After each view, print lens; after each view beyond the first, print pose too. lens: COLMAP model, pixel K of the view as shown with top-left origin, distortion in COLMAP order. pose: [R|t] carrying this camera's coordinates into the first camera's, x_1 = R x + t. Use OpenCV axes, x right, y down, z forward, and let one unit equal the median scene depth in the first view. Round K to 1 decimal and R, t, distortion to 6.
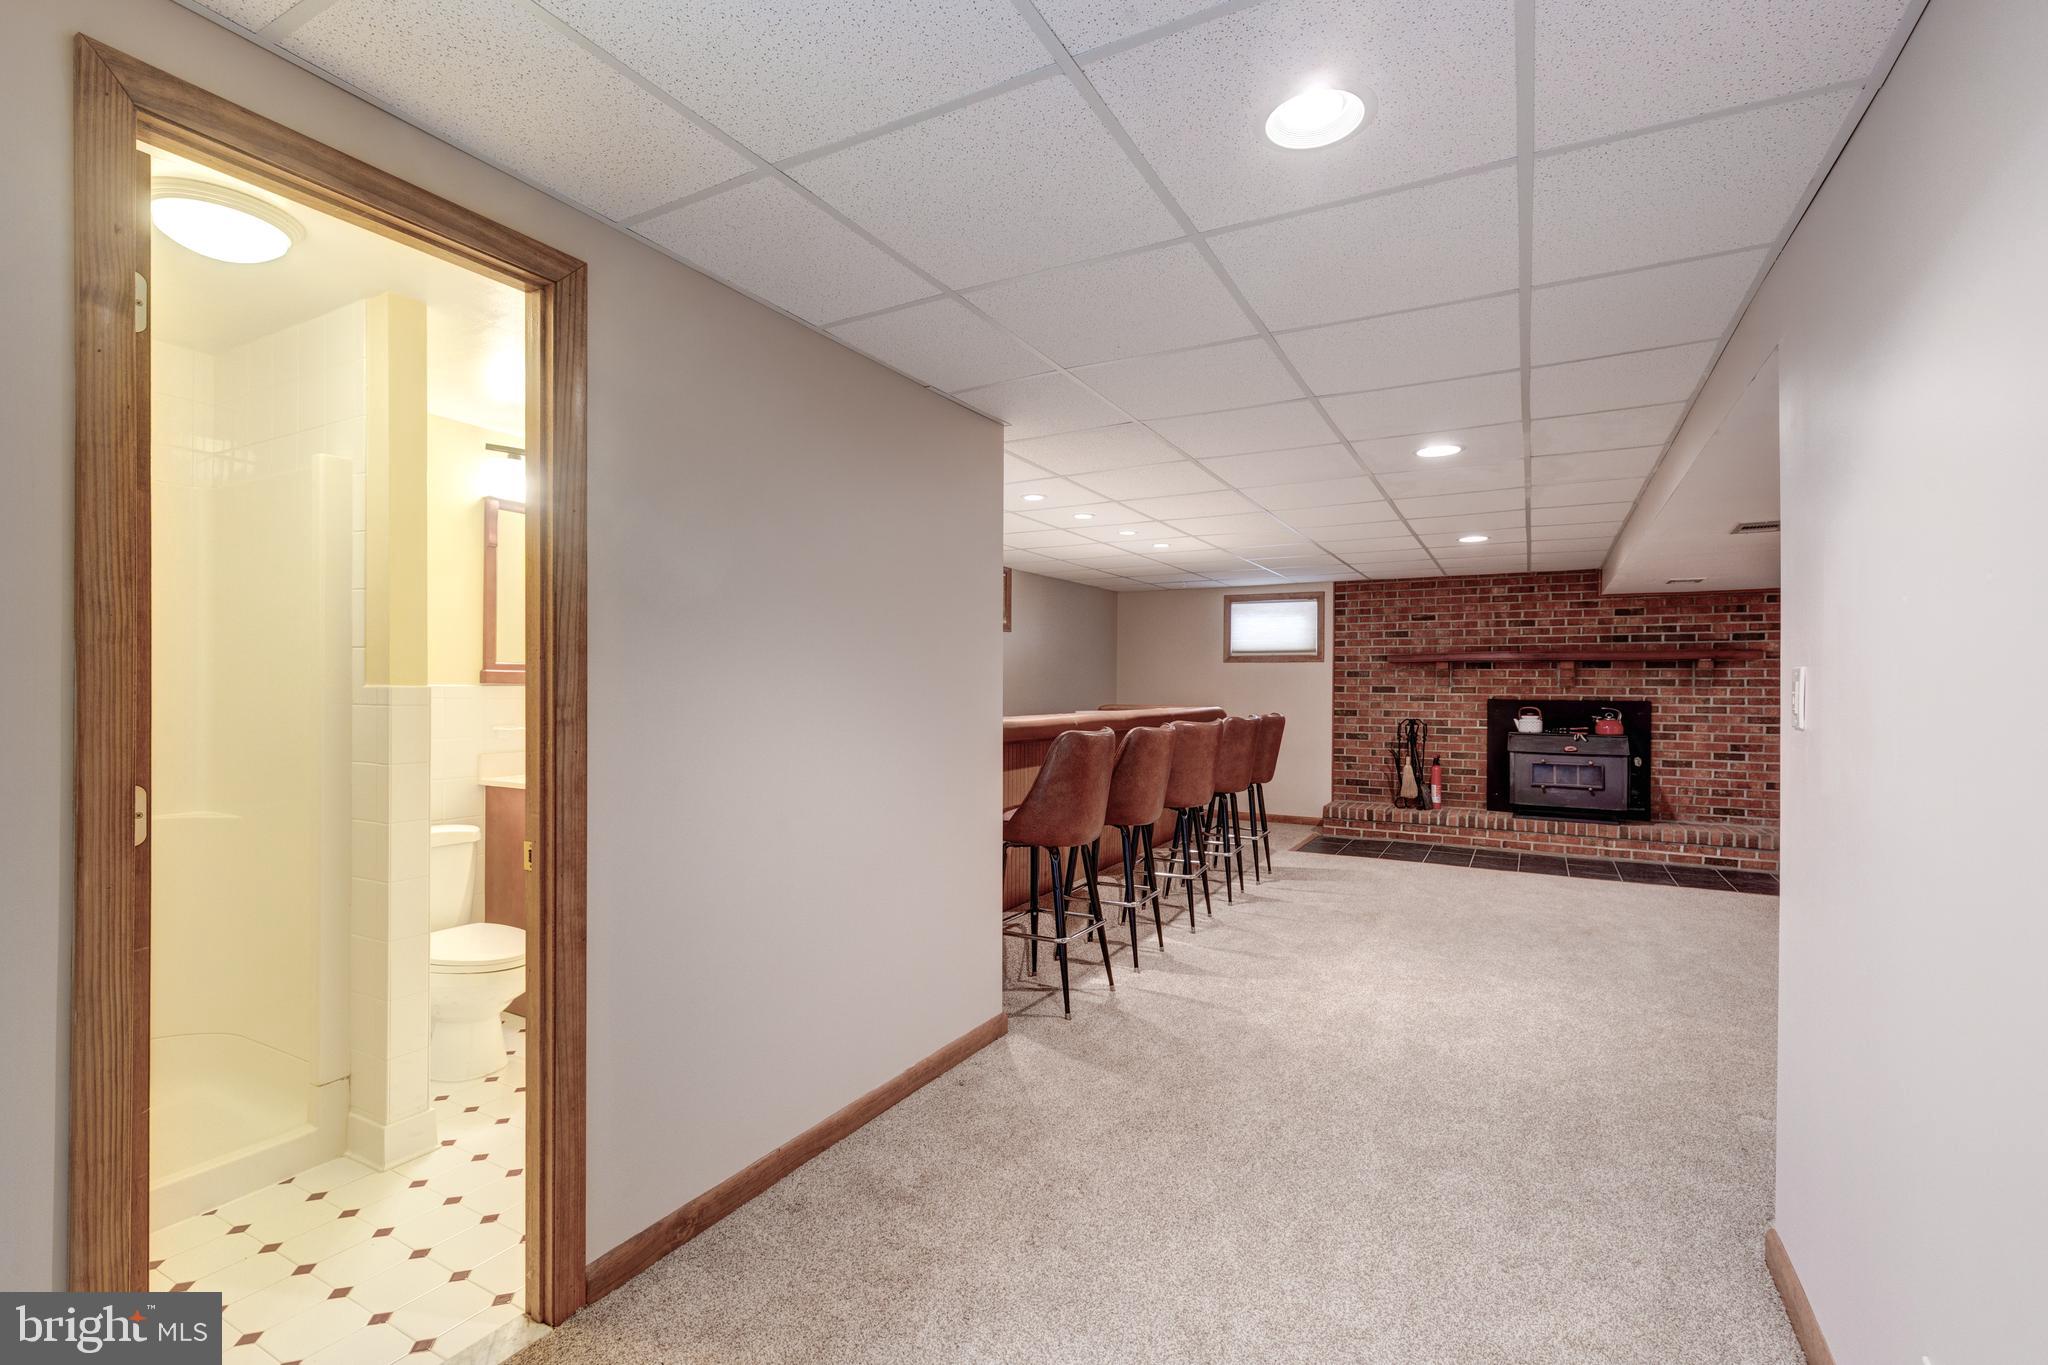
lens RADIAL K [[918.3, 0, 1032.8], [0, 918.3, 683.7], [0, 0, 1]] dist [0.002248, -0.000757]
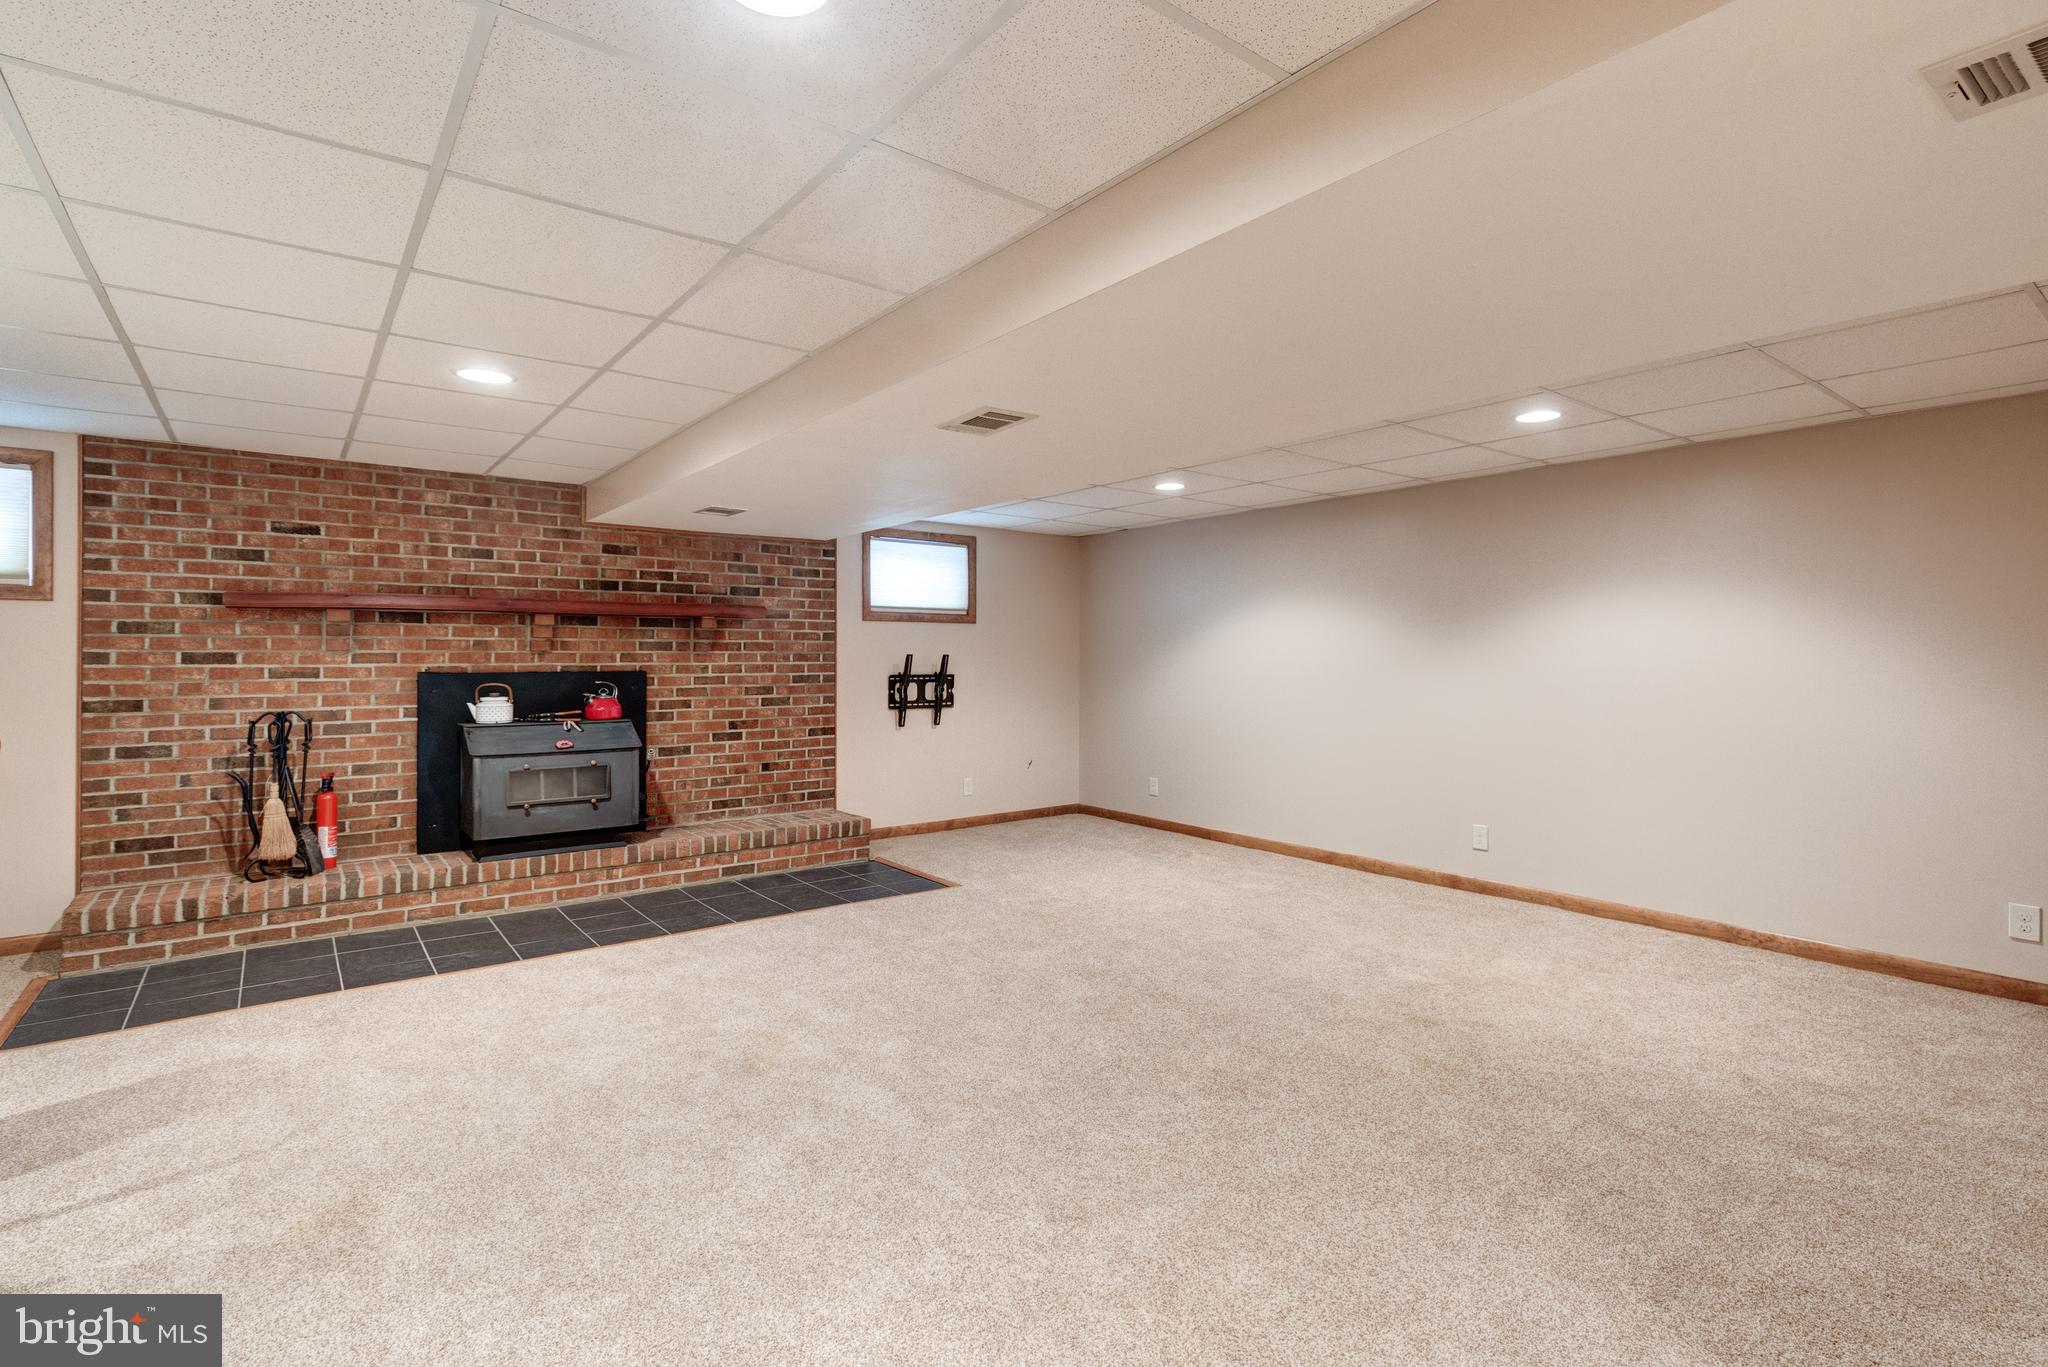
lens RADIAL K [[962.0, 0, 1018.4], [0, 962.0, 654.1], [0, 0, 1]] dist [0.005246, -0.002095]
pose [[0.406016, -0.003198, 0.913860, 0.074612], [0.002074, 0.999995, 0.002578, 0.003921], [-0.913863, 0.000848, 0.406021, 0.394677]]
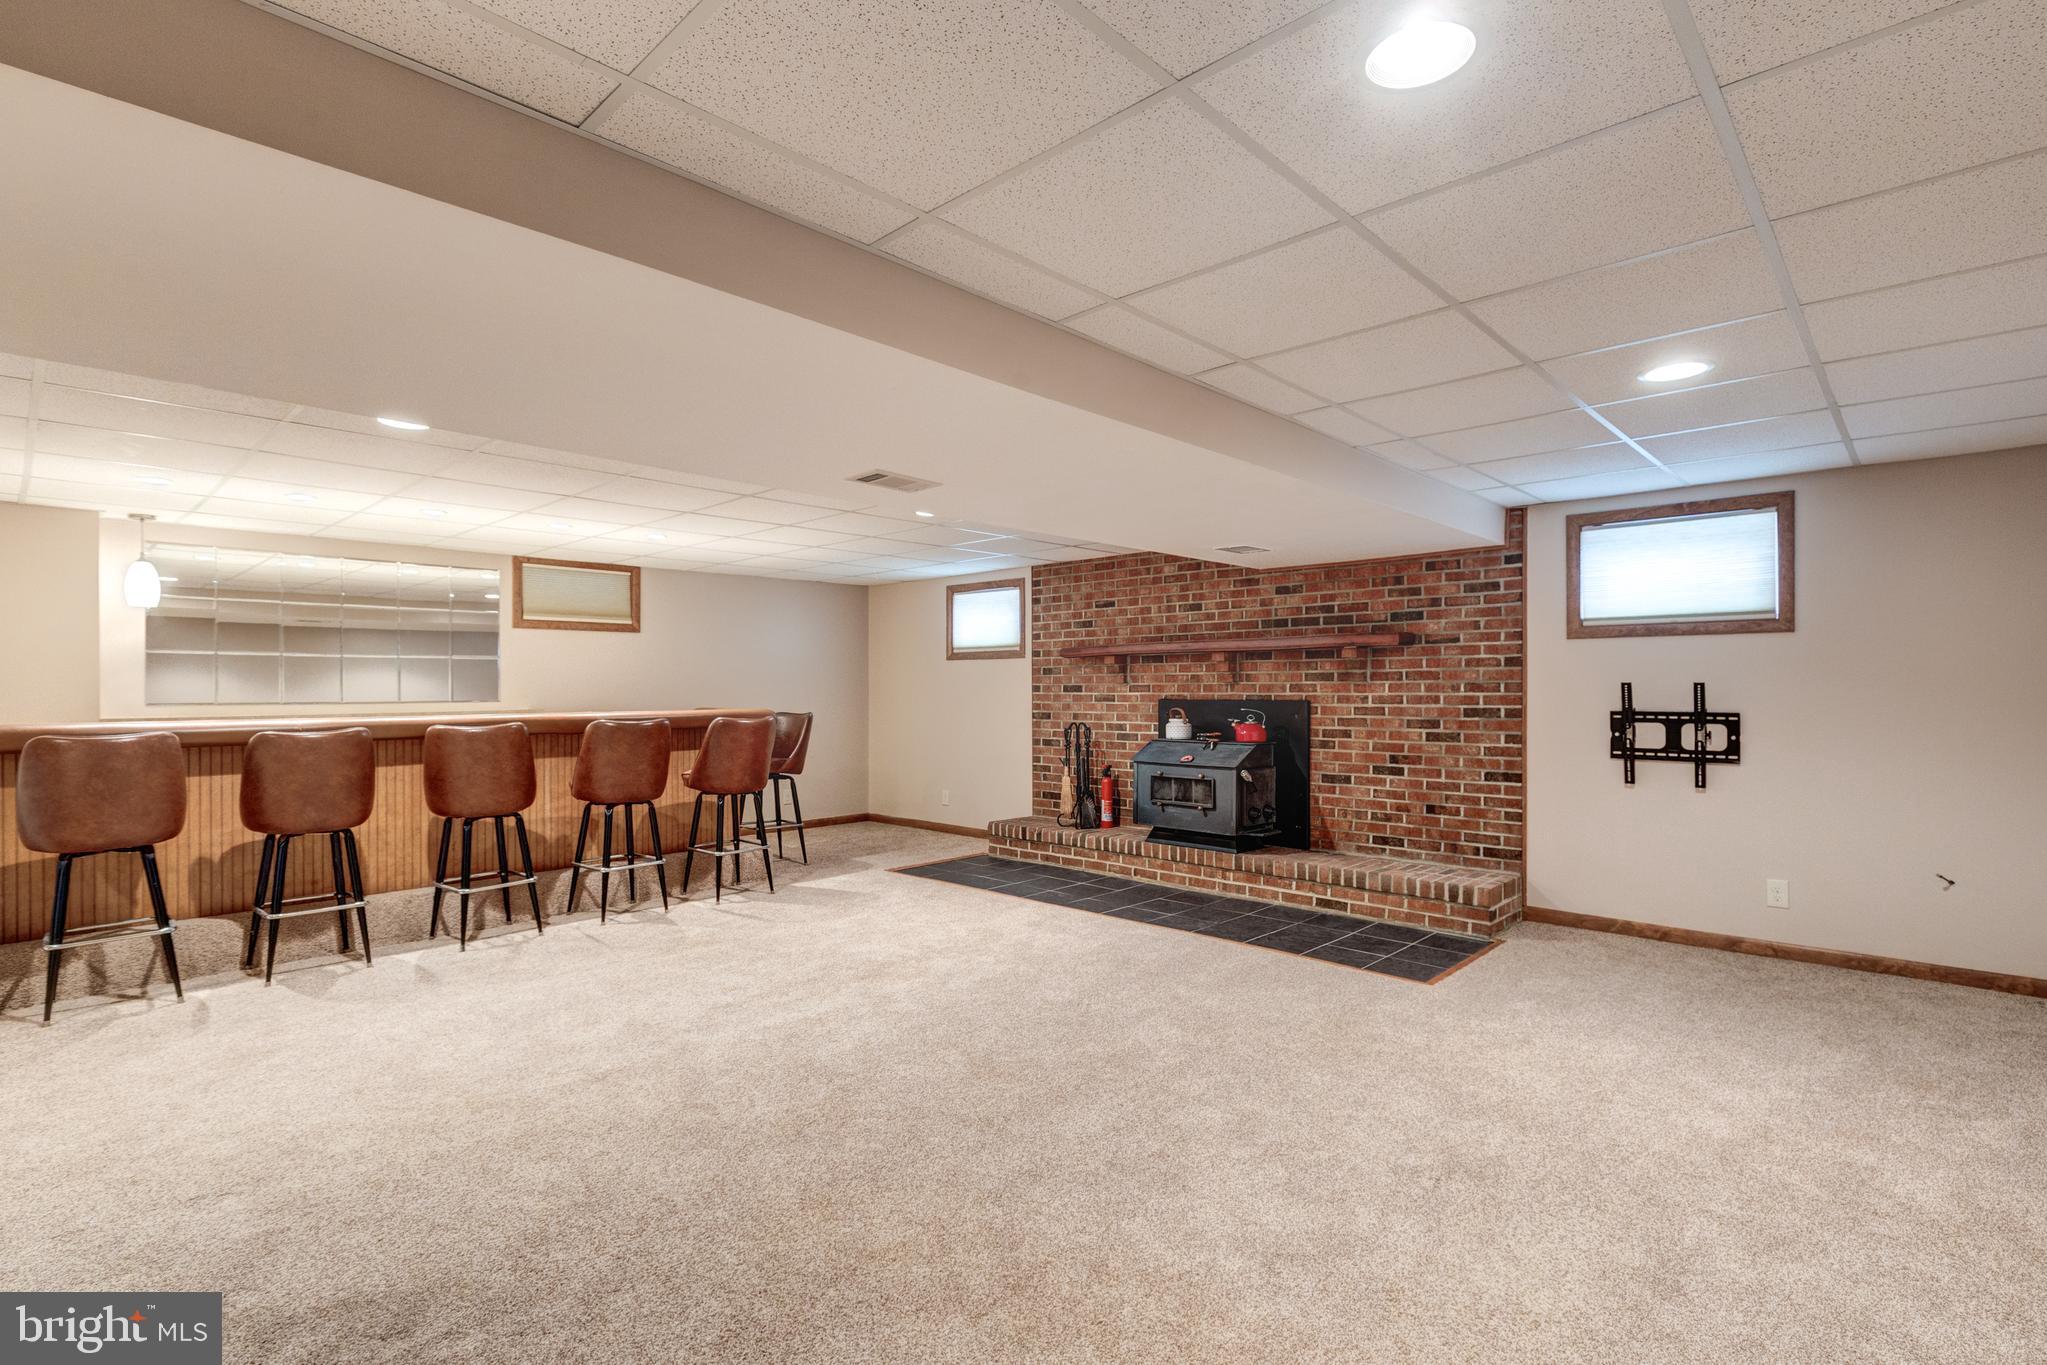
lens RADIAL K [[961.5, 0, 1055.3], [0, 961.5, 686.6], [0, 0, 1]] dist [0.005246, -0.002095]
pose [[0.968830, -0.009000, -0.247562, 0.655034], [0.008723, 0.999960, -0.002213, 0.007006], [0.247572, -0.000016, 0.968870, 0.131894]]
